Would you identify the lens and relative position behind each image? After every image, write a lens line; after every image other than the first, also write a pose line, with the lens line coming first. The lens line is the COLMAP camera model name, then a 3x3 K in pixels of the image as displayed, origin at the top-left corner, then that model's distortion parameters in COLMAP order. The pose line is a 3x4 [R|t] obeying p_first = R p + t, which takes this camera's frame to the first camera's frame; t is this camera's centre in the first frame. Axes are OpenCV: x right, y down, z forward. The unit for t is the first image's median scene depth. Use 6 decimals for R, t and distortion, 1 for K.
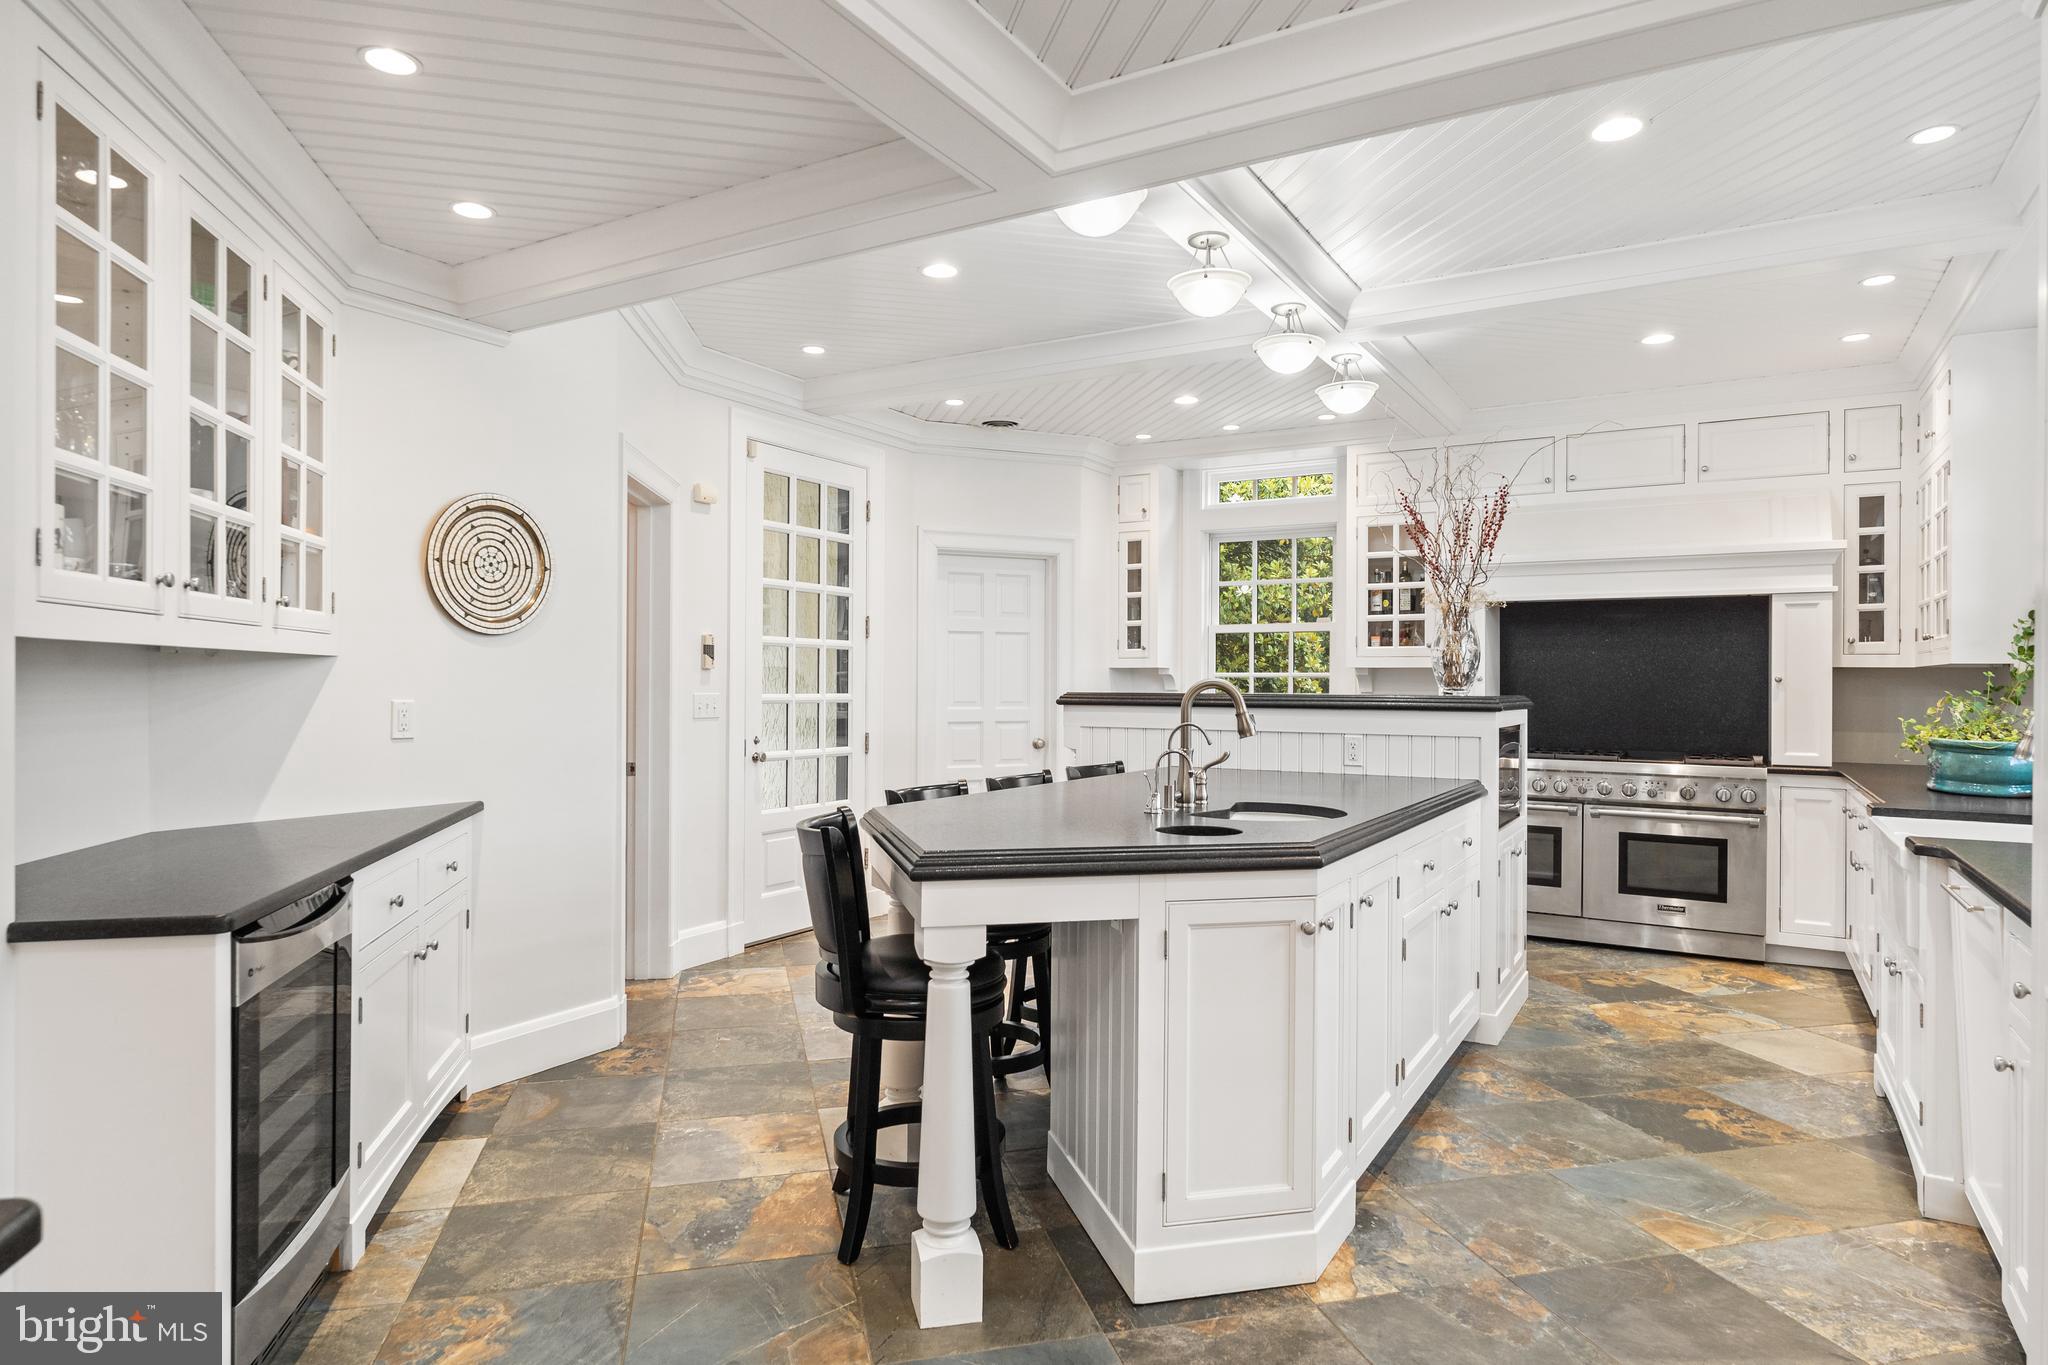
lens RADIAL K [[1163.2, 0, 1022.3], [0, 1163.2, 674.8], [0, 0, 1]] dist [-0.004986, -0.000672]
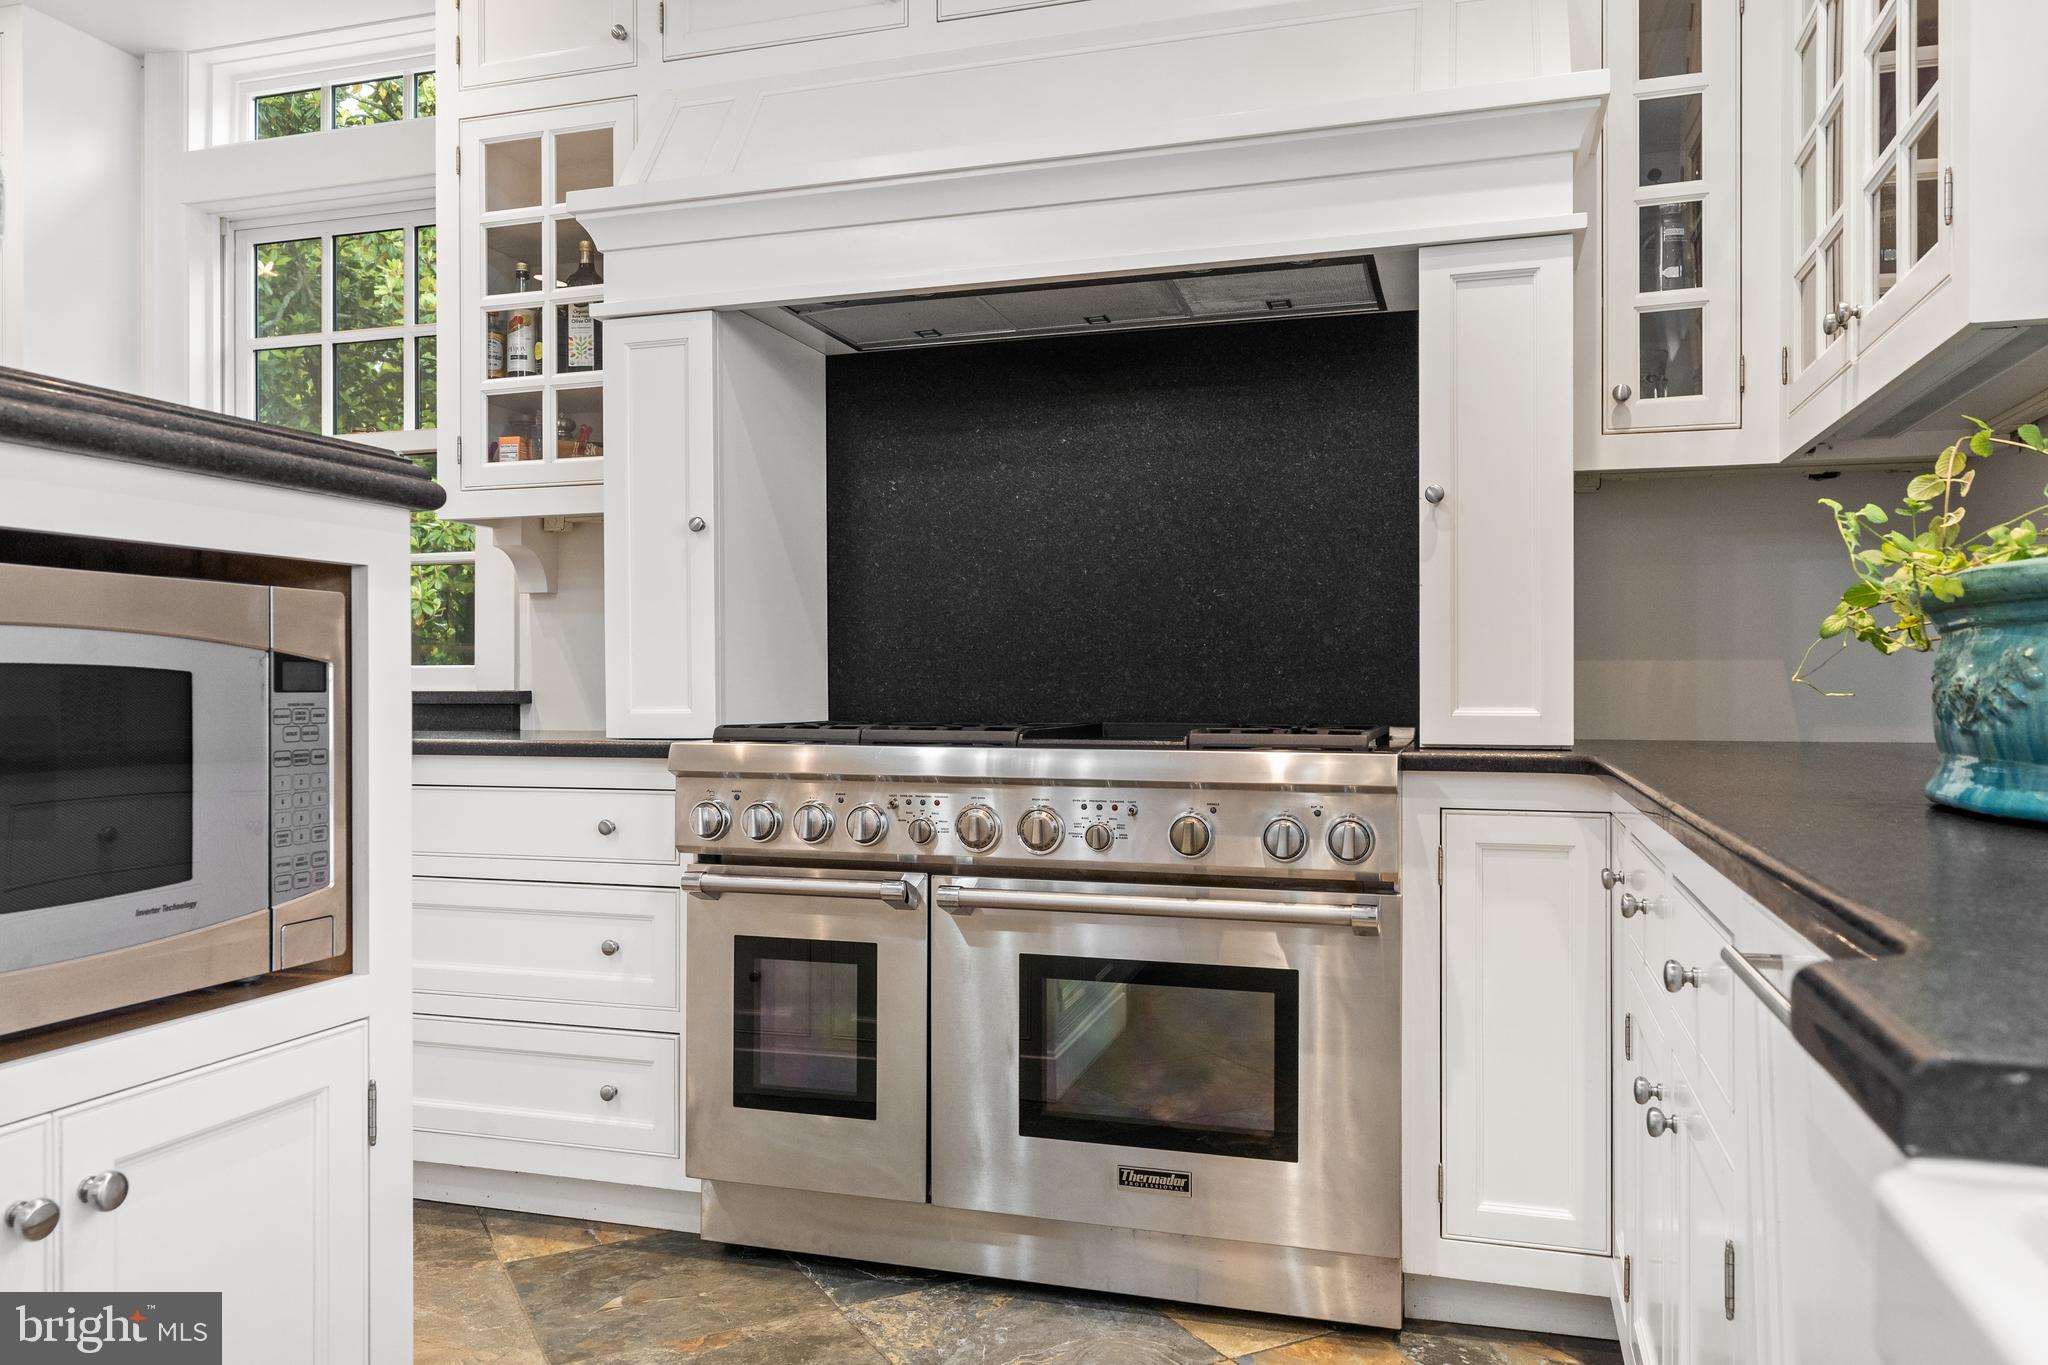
lens RADIAL K [[1467.9, 0, 1024.3], [0, 1467.9, 688.5], [0, 0, 1]] dist [0.001879, 0.005523]
pose [[0.970177, -0.005568, 0.242333, 0.423329], [0.004639, 0.999980, 0.004402, 0.057510], [-0.242352, -0.003146, 0.970183, 0.601190]]
